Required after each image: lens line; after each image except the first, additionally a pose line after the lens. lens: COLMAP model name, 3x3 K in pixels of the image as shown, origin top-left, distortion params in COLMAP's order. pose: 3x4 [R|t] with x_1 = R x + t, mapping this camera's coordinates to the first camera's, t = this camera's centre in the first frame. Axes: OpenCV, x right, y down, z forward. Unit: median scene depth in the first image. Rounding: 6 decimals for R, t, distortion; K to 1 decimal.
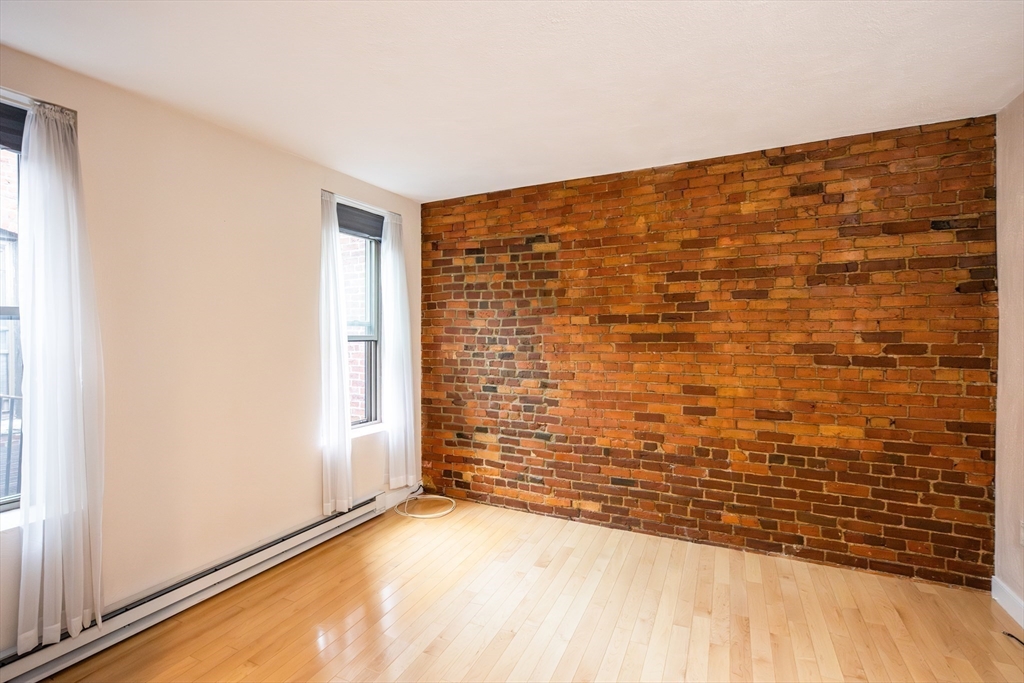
lens RADIAL K [[489.3, 0, 512.0], [0, 489.3, 341.5], [0, 0, 1]] dist [-0.000476, -0.000379]
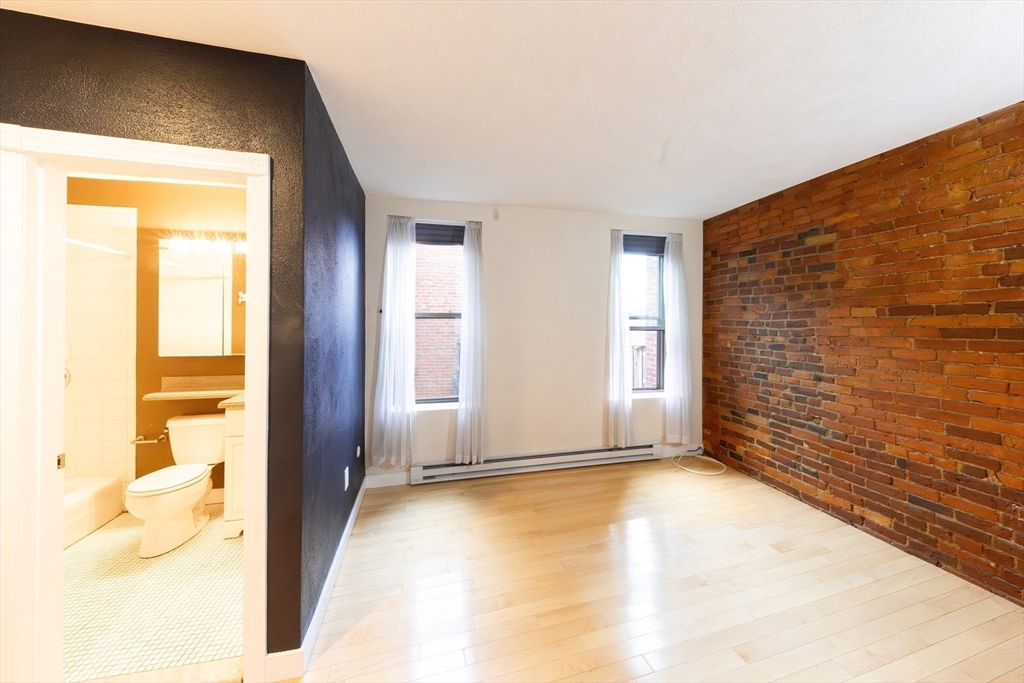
lens RADIAL K [[355.0, 0, 511.2], [0, 355.0, 324.2], [0, 0, 1]] dist [-0.000744, -0.000151]
pose [[0.644706, 0.004860, -0.764415, 0.212939], [-0.013752, 0.999892, -0.005241, -0.008249], [0.764307, 0.013891, 0.644703, 0.054816]]
